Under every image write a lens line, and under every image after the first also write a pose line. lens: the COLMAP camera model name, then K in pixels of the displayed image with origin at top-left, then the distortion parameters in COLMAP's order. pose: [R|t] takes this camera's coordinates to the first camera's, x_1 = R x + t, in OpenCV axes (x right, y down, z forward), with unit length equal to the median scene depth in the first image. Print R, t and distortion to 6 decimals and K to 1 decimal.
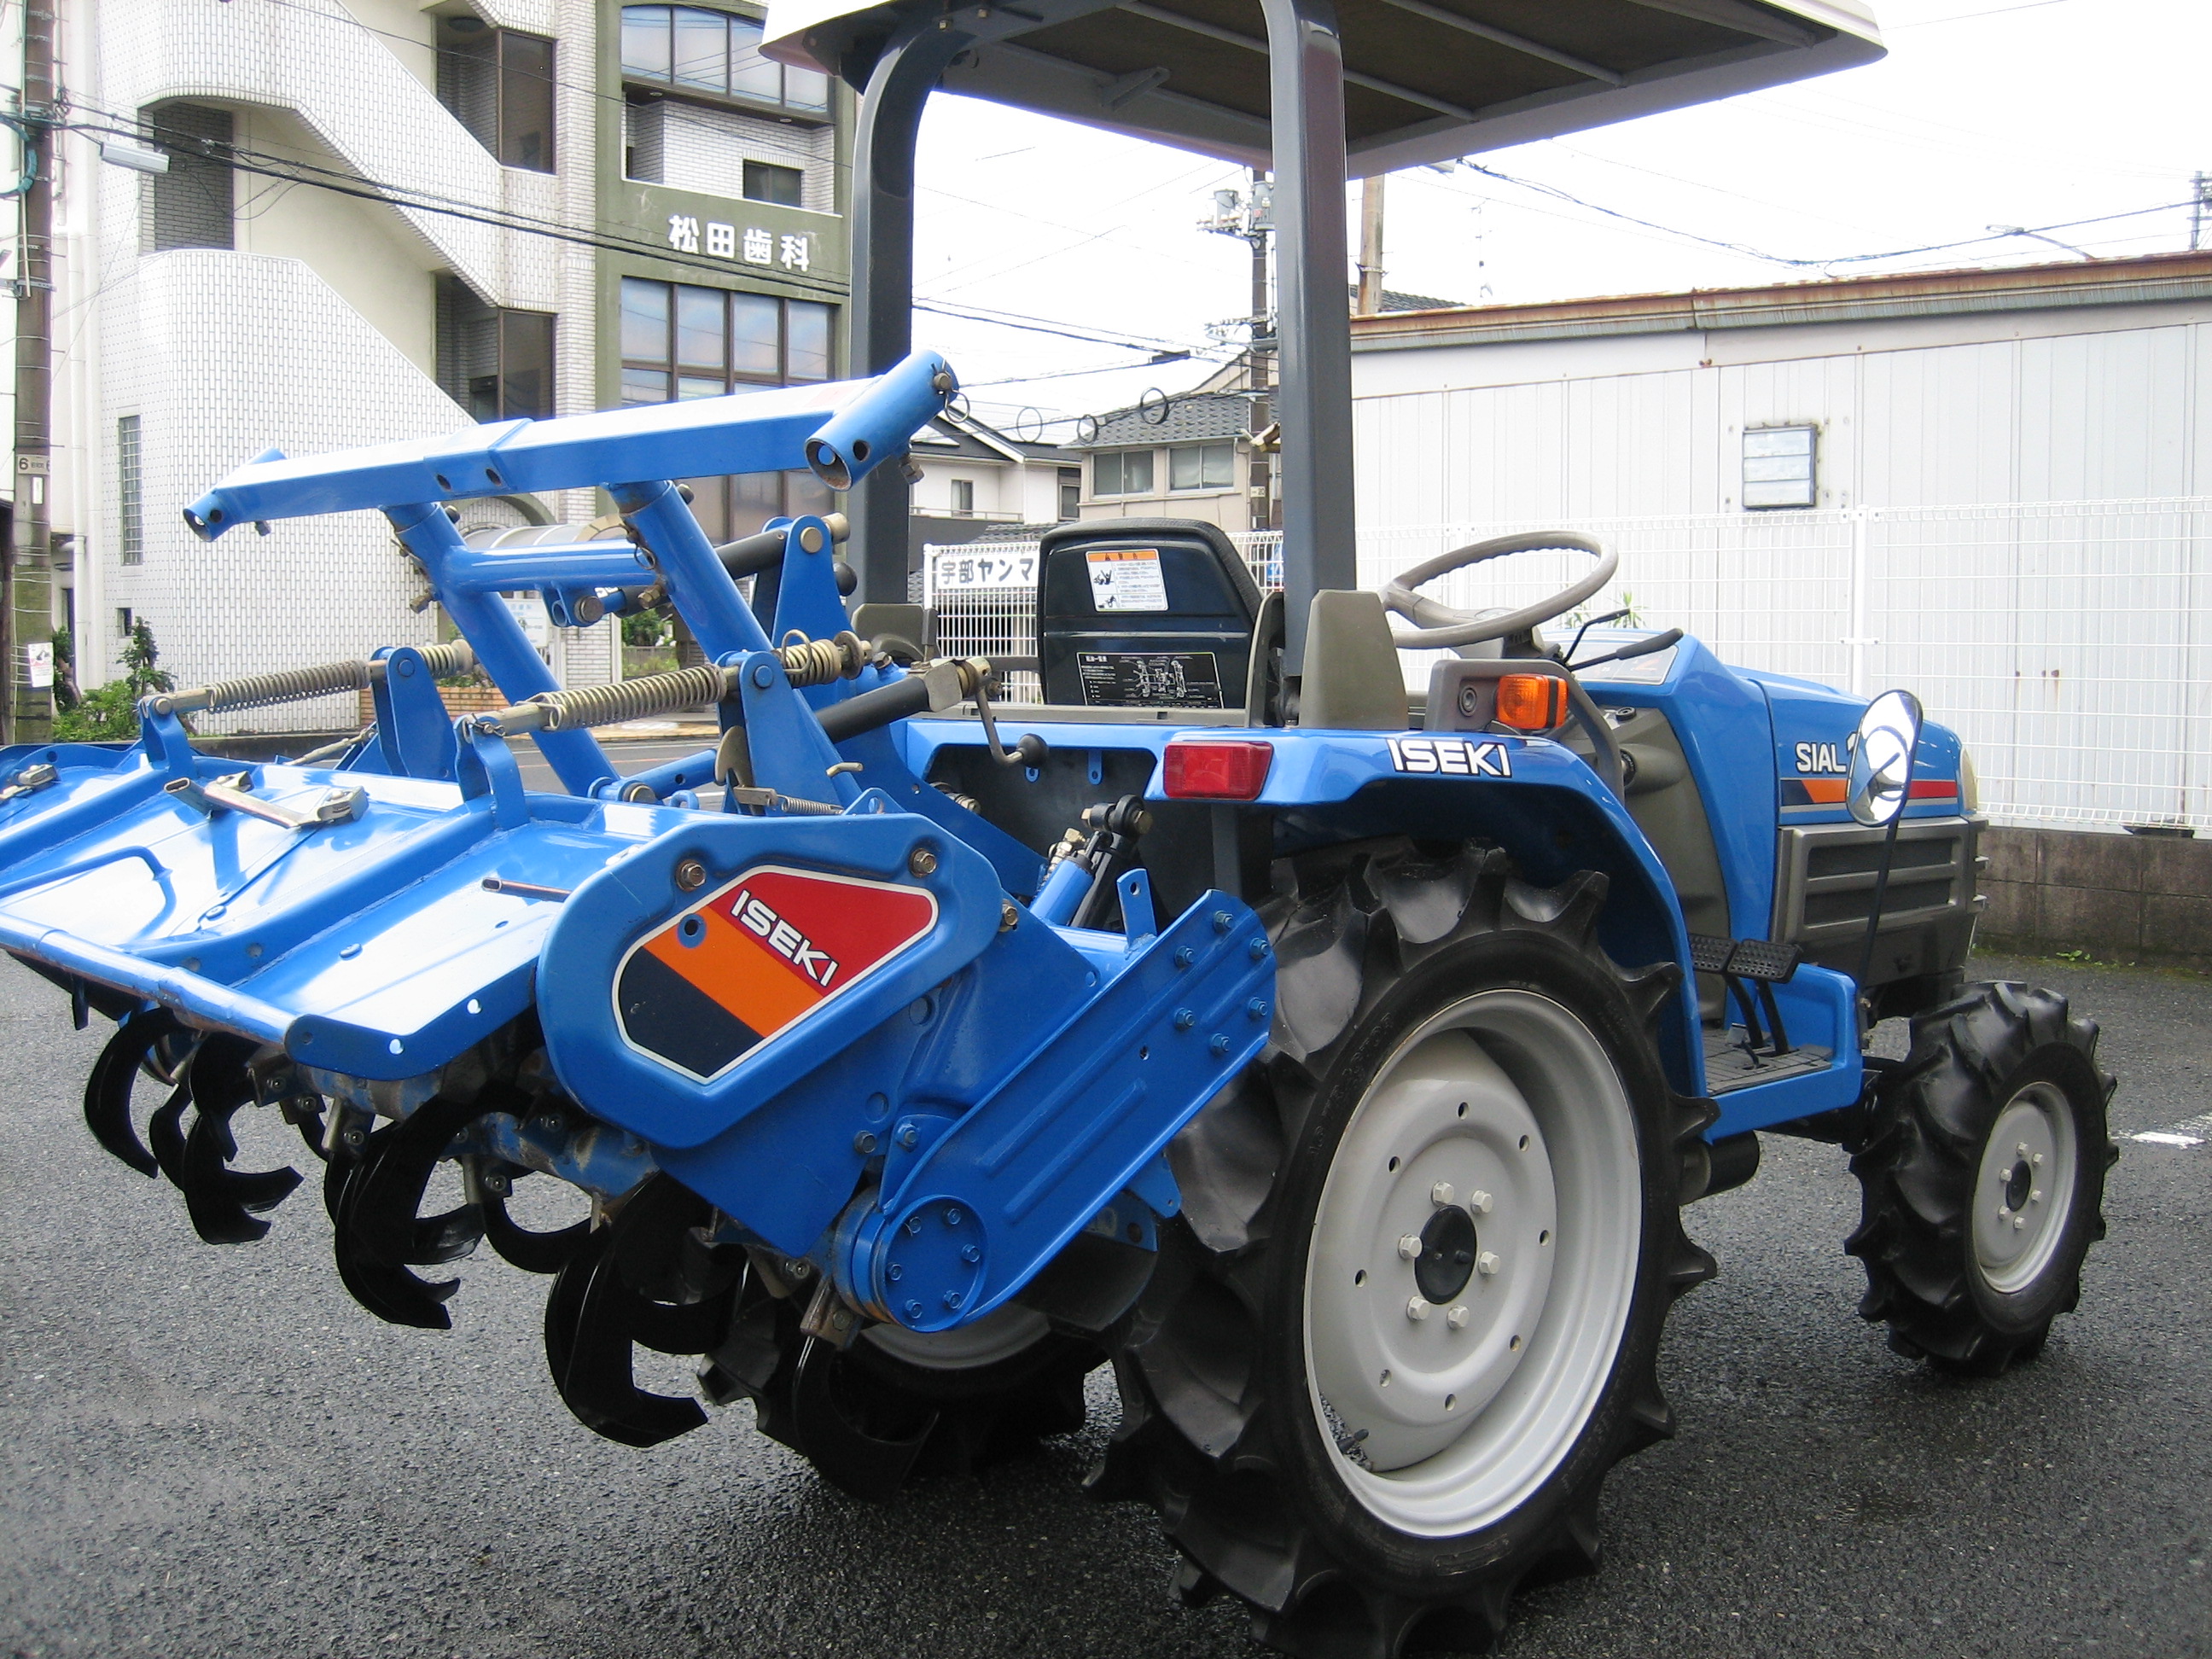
lens RADIAL K [[2301.4, 0, 1137.8], [0, 2301.4, 820.0], [0, 0, 1]] dist [-0.142759, 0.167821]
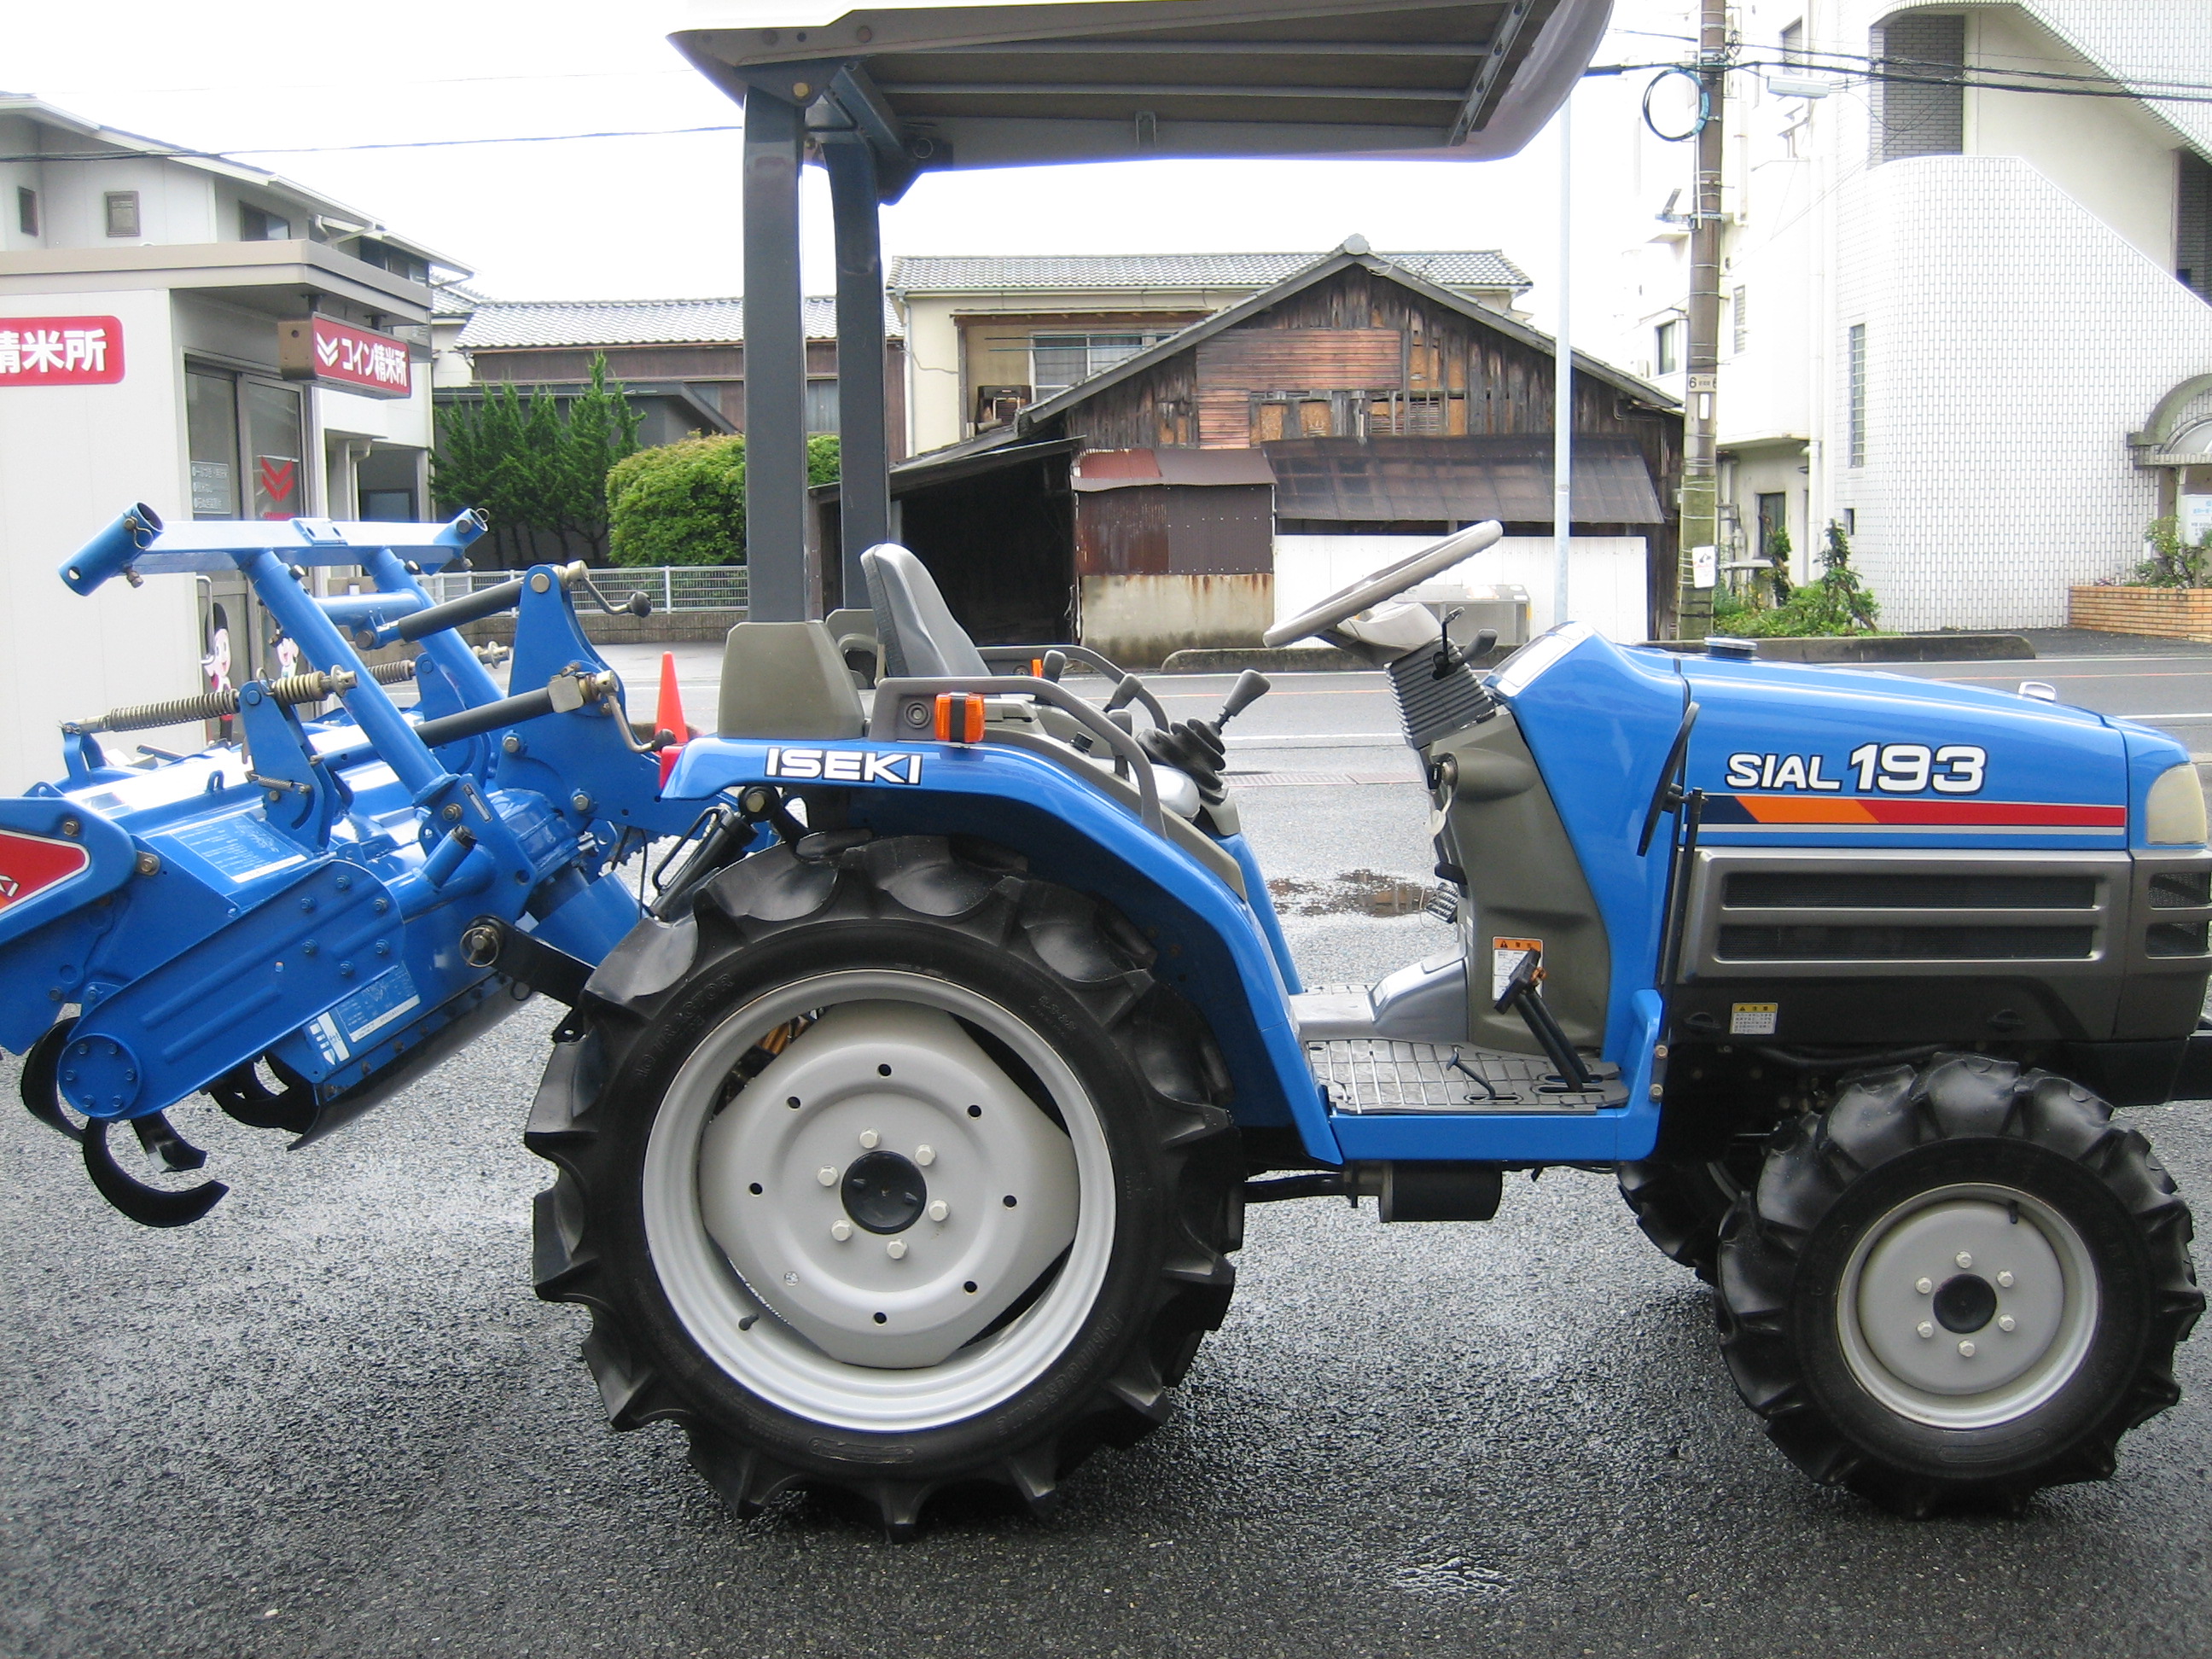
lens RADIAL K [[2301.4, 0, 1137.8], [0, 2301.4, 820.0], [0, 0, 1]] dist [-0.142759, 0.167821]
pose [[0.691742, 0.072074, -0.718539, 0.647288], [-0.035869, 0.997208, 0.065495, -0.048822], [0.721253, -0.019532, 0.692396, 0.181665]]
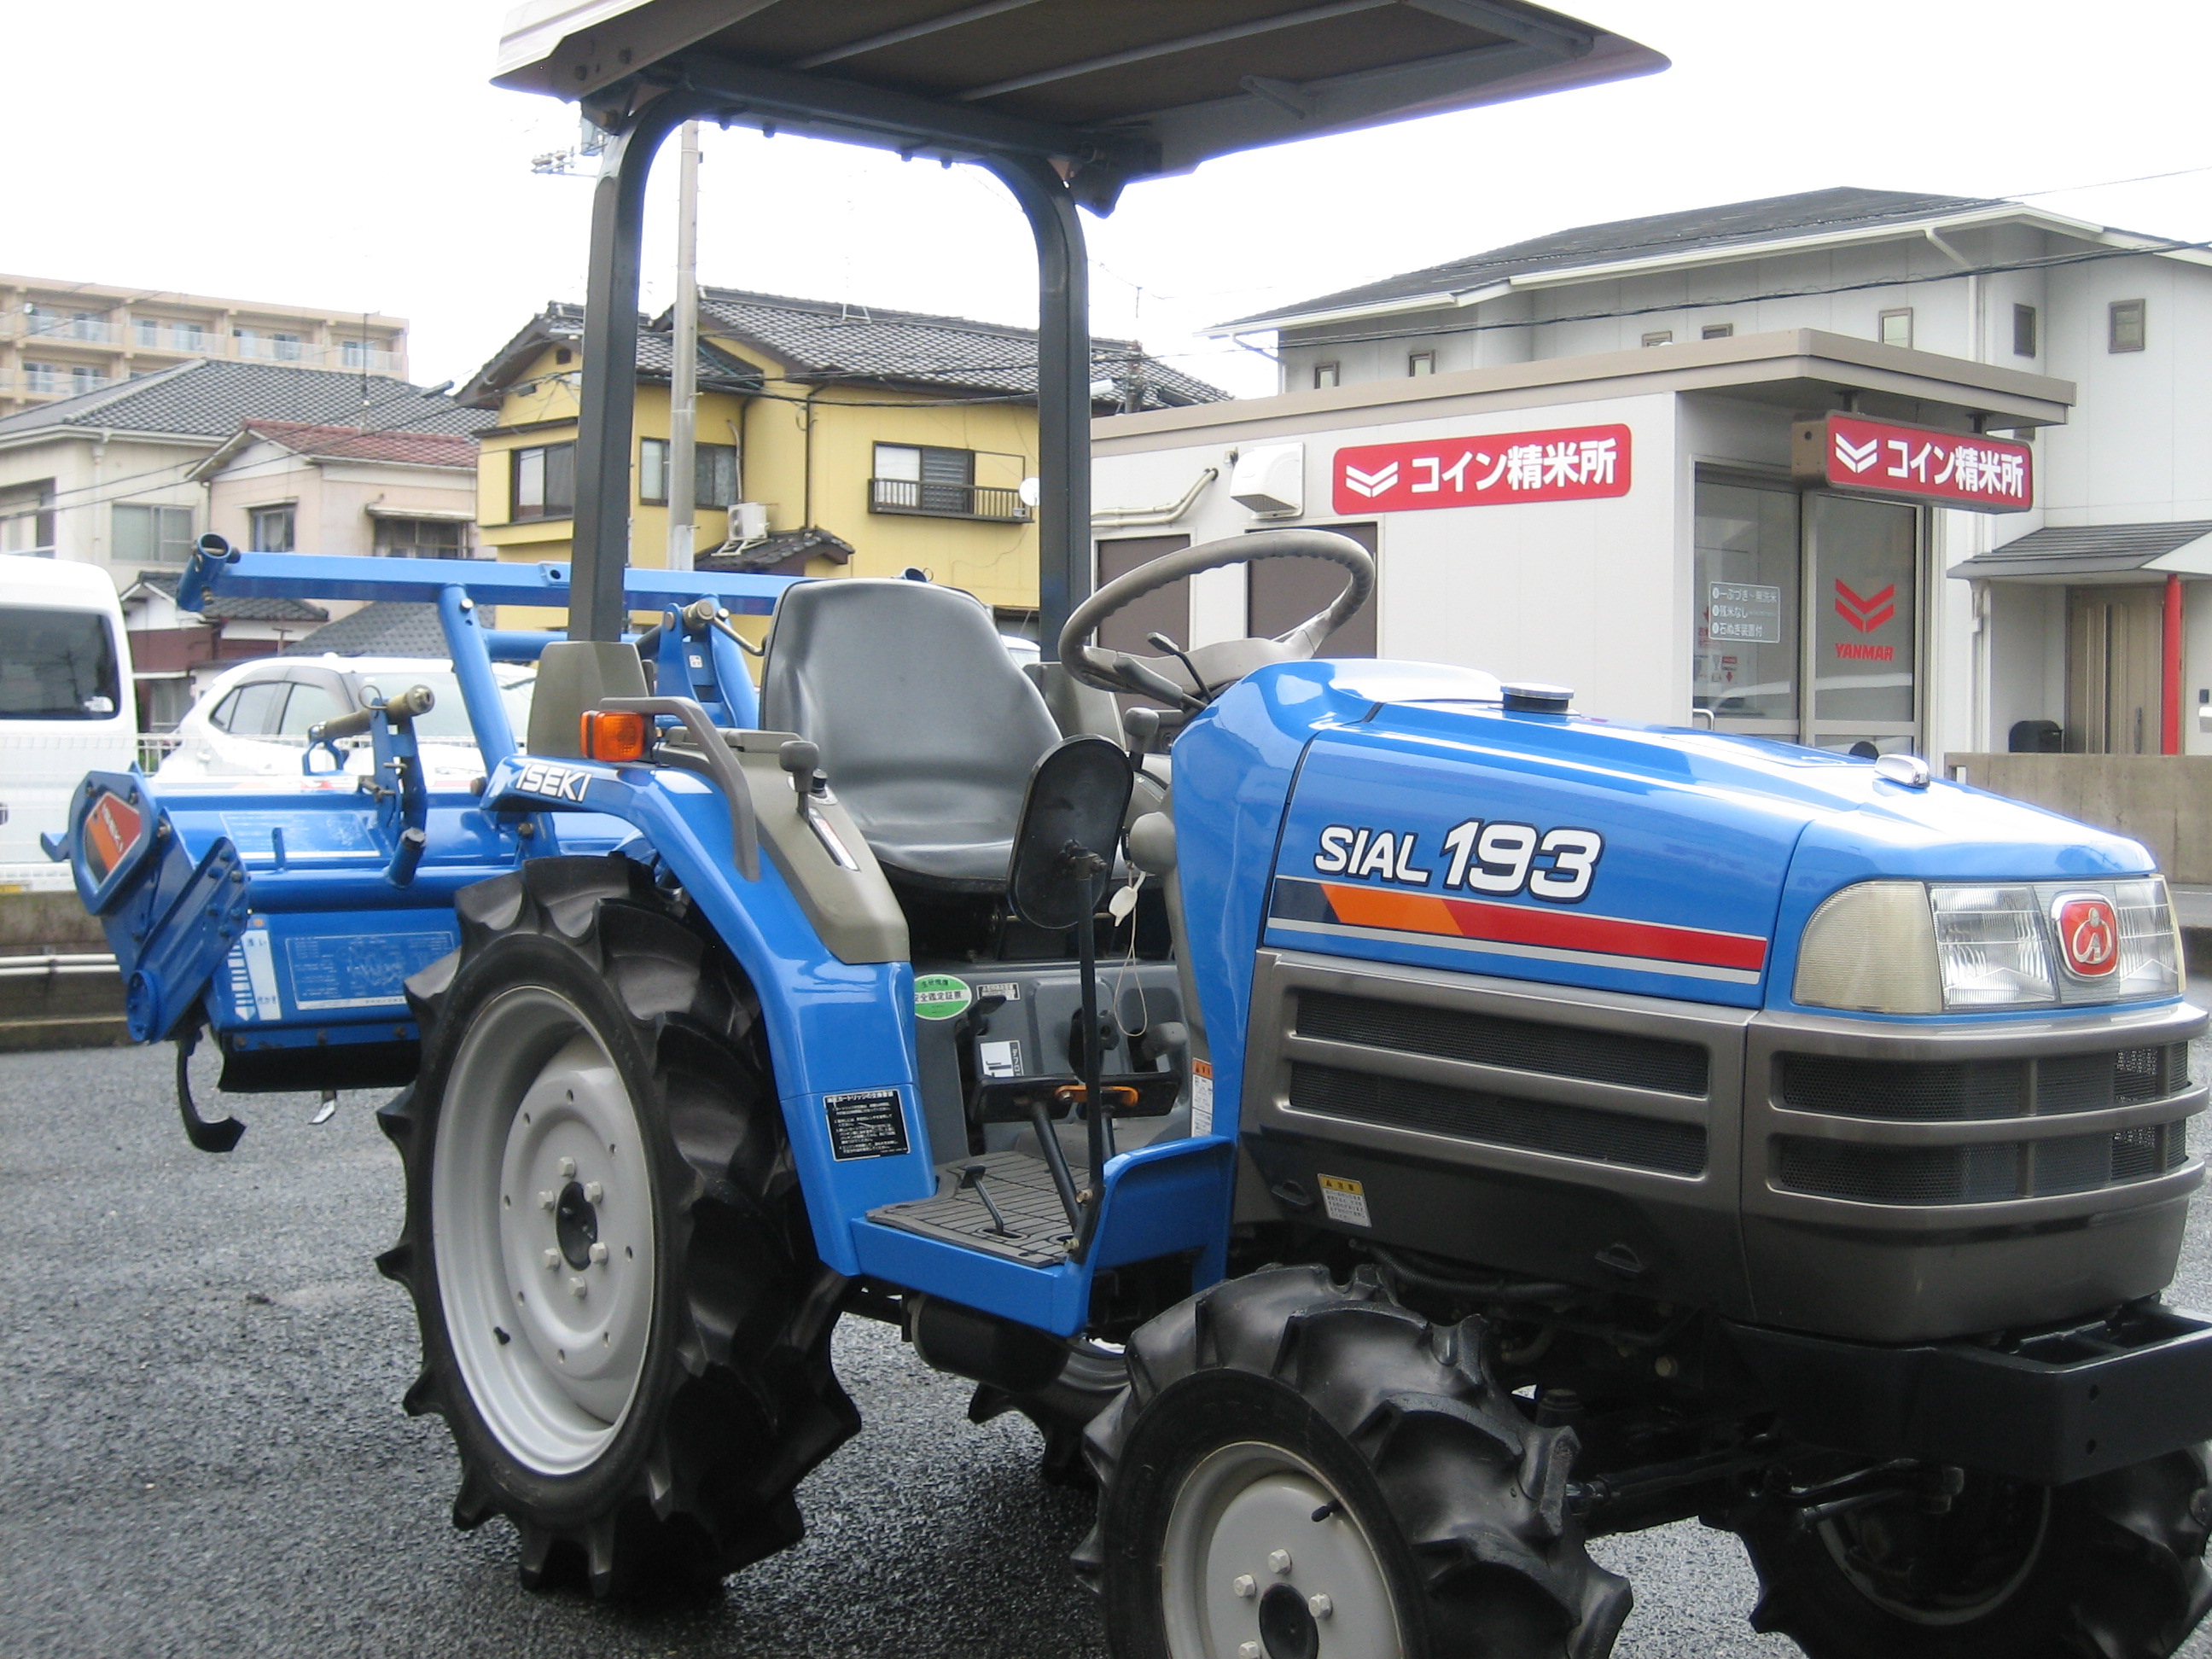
lens RADIAL K [[2830.0, 0, 1170.4], [0, 2830.0, 824.3], [0, 0, 1]] dist [-0.166780, 0.244577]
pose [[-0.086059, 0.024233, -0.995995, 0.915825], [-0.087474, 0.995660, 0.031783, -0.046927], [0.992443, 0.089859, -0.083565, 0.859775]]
